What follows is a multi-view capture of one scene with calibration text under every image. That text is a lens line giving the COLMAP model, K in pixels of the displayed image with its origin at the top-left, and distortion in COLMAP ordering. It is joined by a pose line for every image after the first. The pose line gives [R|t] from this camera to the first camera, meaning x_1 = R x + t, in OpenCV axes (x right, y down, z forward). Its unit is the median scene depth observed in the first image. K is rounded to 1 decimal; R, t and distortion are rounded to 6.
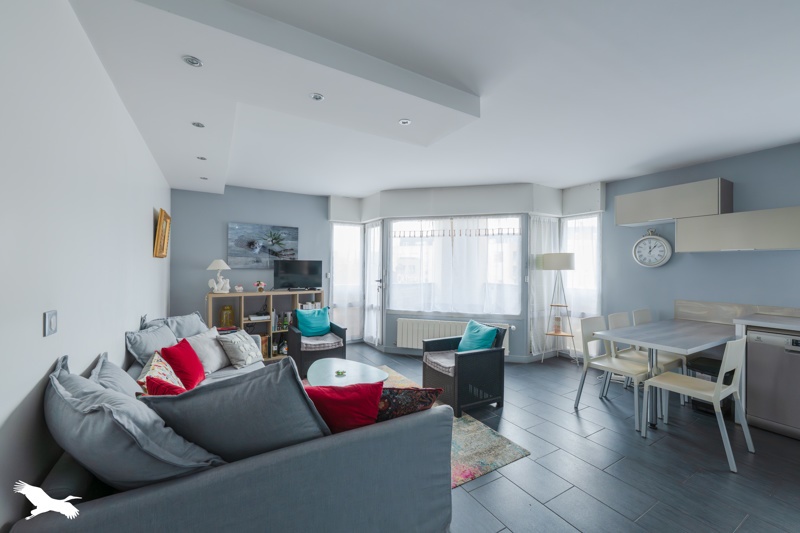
lens RADIAL K [[318.8, 0, 404.7], [0, 318.8, 267.7], [0, 0, 1]] dist [-0.000807, -0.000127]
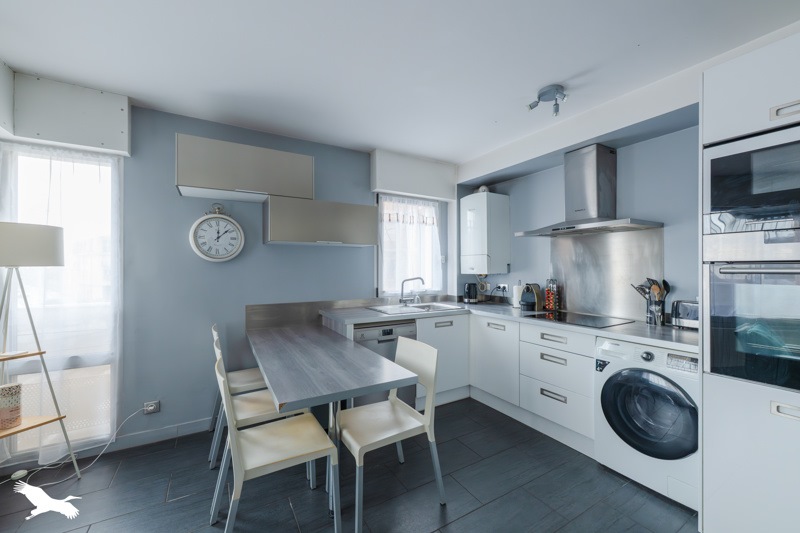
lens RADIAL K [[316.0, 0, 400.0], [0, 316.0, 266.5], [0, 0, 1]] dist [-0.000878, 0.000018]
pose [[0.009393, -0.002704, 0.999952, 0.091149], [0.000498, 0.999996, 0.002699, 0.006088], [-0.999956, 0.000473, 0.009395, 0.499104]]
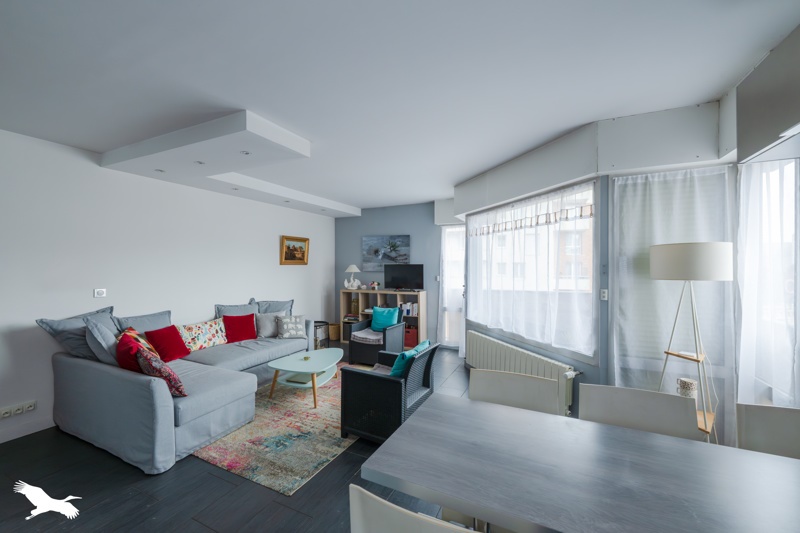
lens RADIAL K [[318.8, 0, 404.7], [0, 318.8, 267.7], [0, 0, 1]] dist [-0.000807, -0.000127]
pose [[0.559886, -0.002678, -0.828566, 0.644322], [0.002484, 0.999996, -0.001554, -0.010031], [0.828566, -0.001188, 0.559890, 0.397419]]
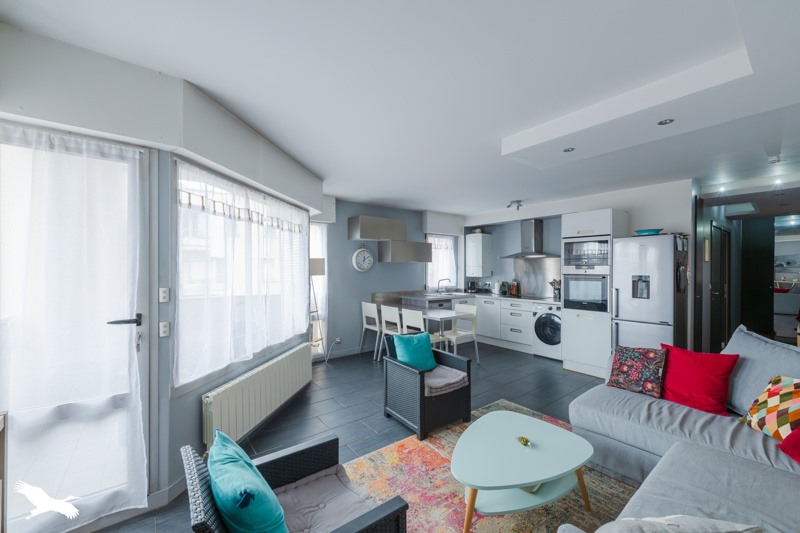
lens RADIAL K [[318.8, 0, 404.7], [0, 318.8, 267.7], [0, 0, 1]] dist [-0.000807, -0.000127]
pose [[-0.134471, -0.007074, 0.990892, -0.509323], [-0.003425, 0.999972, 0.006675, -0.022014], [-0.990912, -0.002496, -0.134491, 0.823897]]
